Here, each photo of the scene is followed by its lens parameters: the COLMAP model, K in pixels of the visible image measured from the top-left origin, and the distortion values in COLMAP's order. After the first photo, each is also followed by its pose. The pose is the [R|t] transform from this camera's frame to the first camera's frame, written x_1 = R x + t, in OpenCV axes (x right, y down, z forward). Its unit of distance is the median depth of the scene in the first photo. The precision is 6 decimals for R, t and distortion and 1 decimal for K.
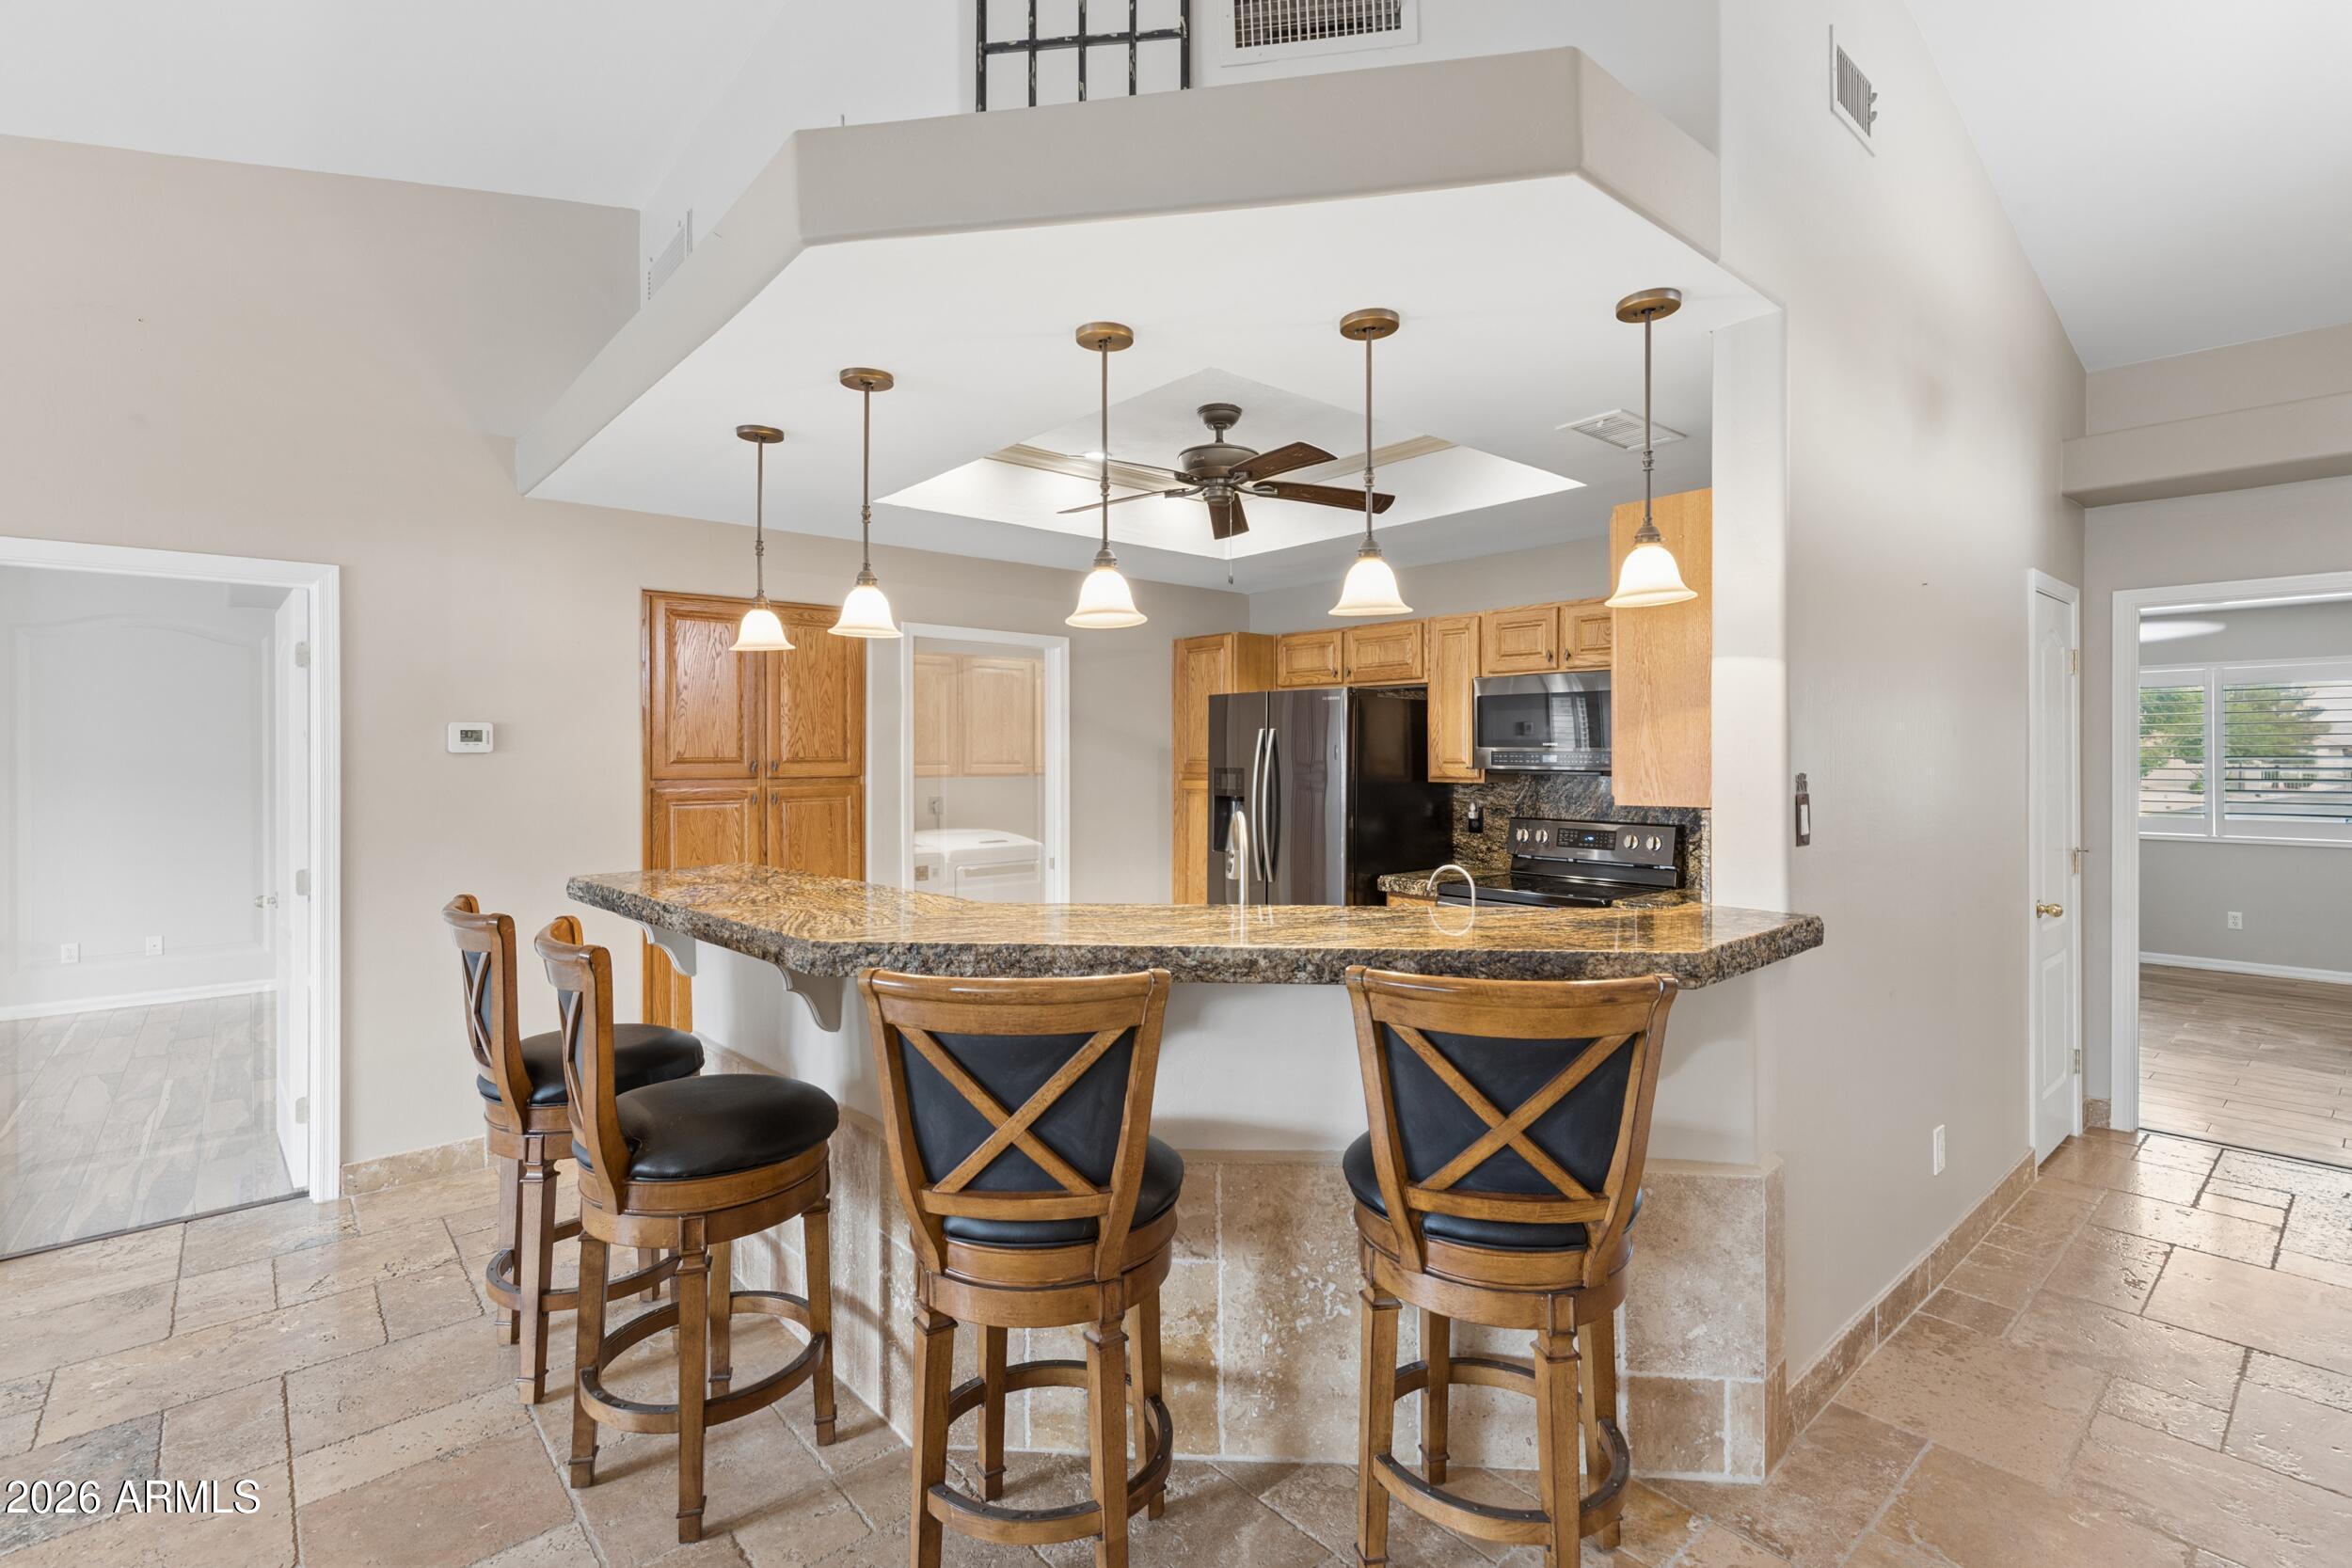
lens RADIAL K [[1077.0, 0, 1180.5], [0, 1077.0, 755.2], [0, 0, 1]] dist [0.008804, -0.001726]
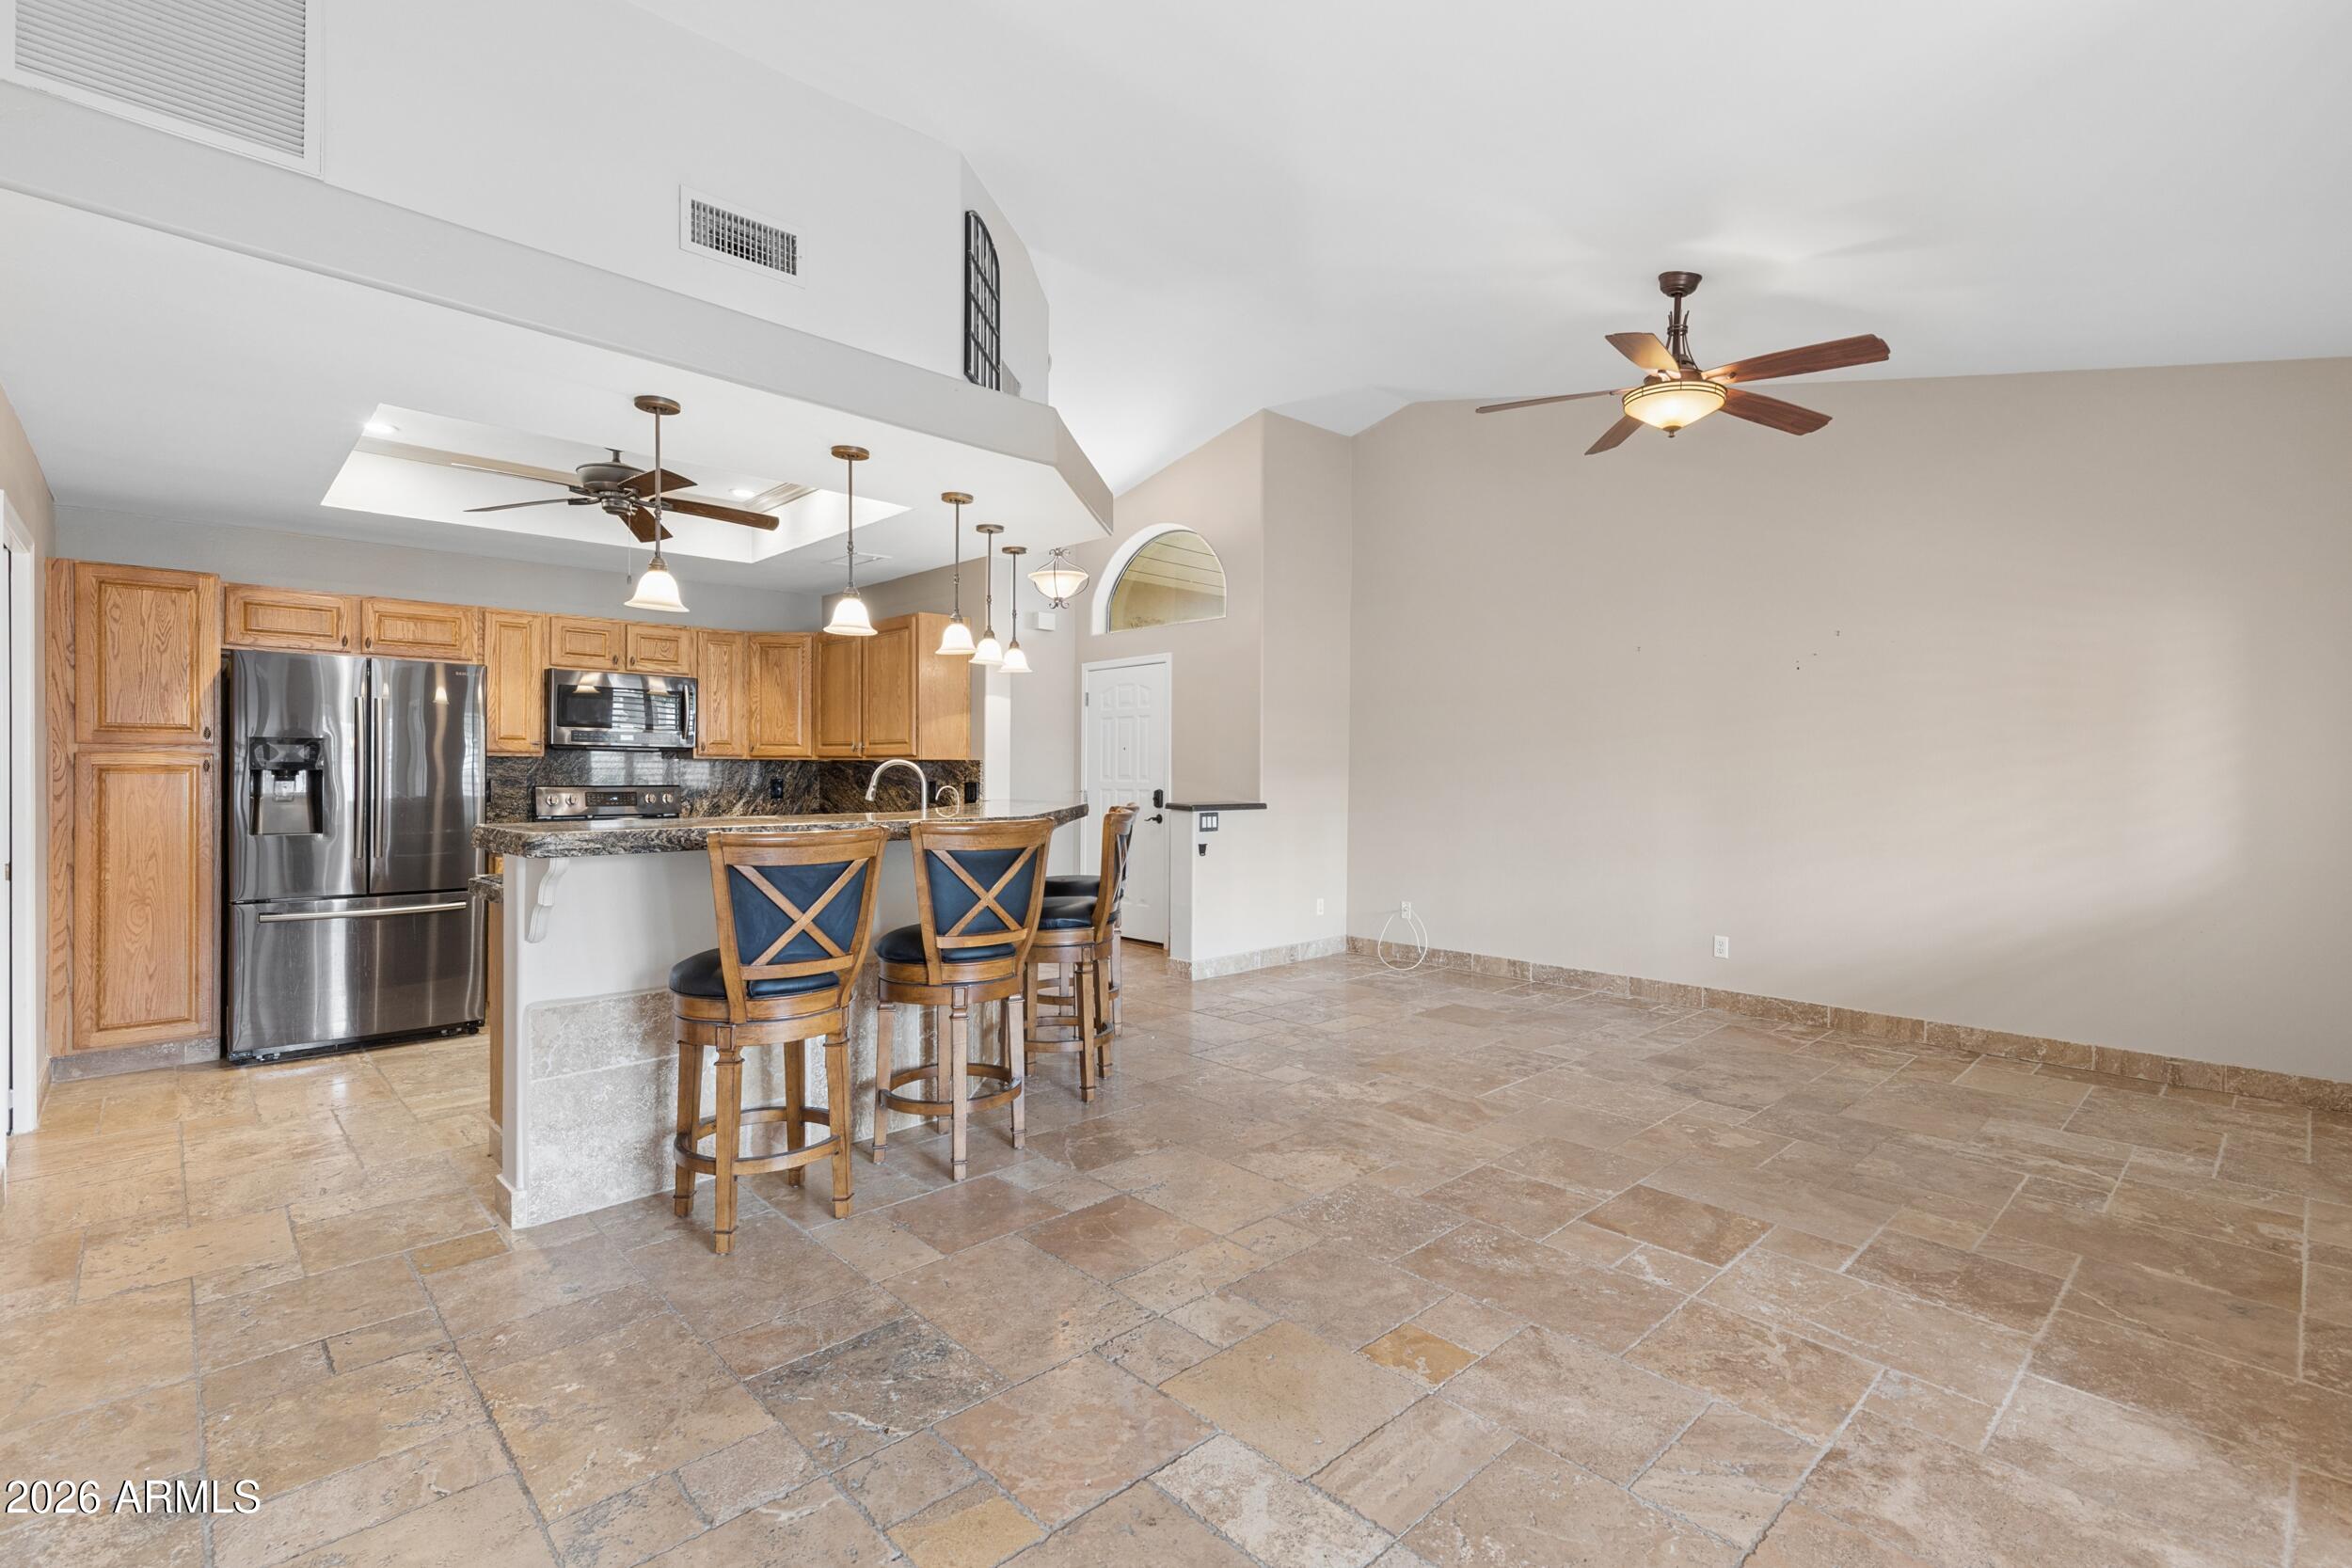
lens RADIAL K [[1071.9, 0, 1195.3], [0, 1071.9, 773.4], [0, 0, 1]] dist [0.009380, -0.001644]
pose [[-0.045212, -0.001439, 0.998976, -1.095838], [-0.005975, 0.999981, 0.001170, 0.045026], [-0.998960, -0.005916, -0.045220, 0.382871]]
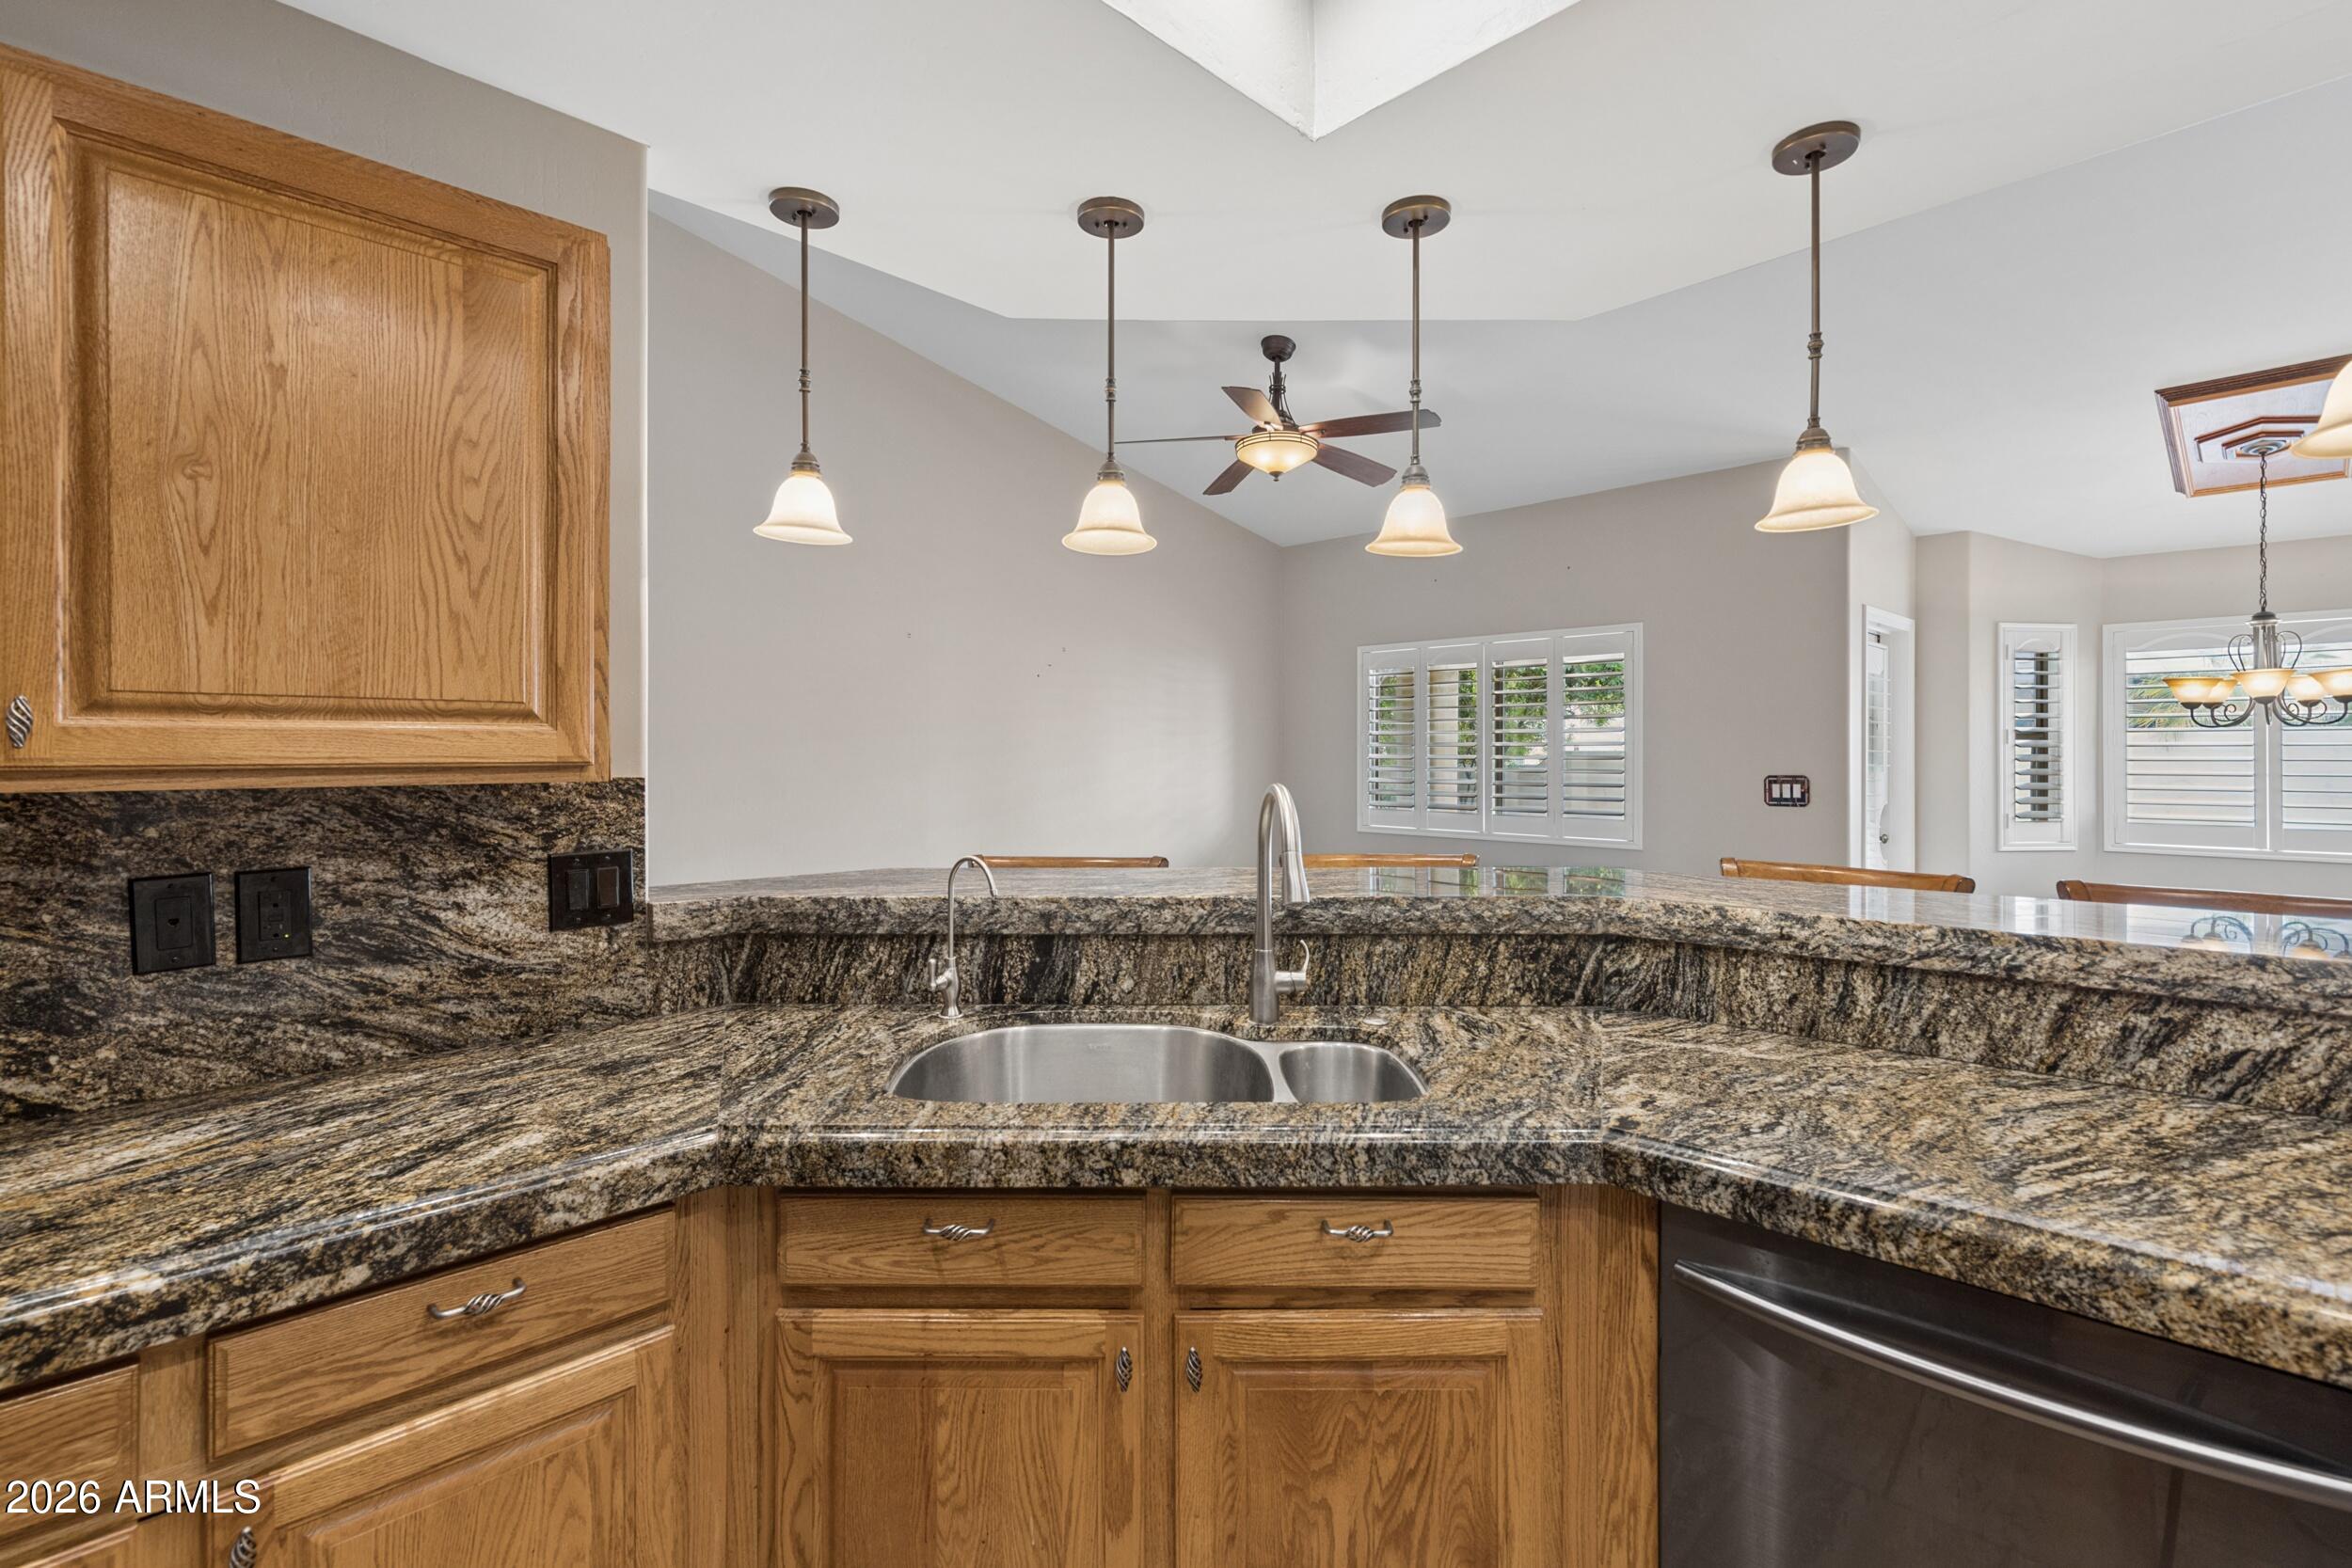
lens RADIAL K [[1075.6, 0, 1172.9], [0, 1075.6, 752.2], [0, 0, 1]] dist [0.009585, -0.001321]
pose [[-0.997939, 0.002533, -0.064119, 0.102067], [0.002827, 0.999986, -0.004490, 0.023182], [0.064107, -0.004662, -0.997932, 1.047640]]
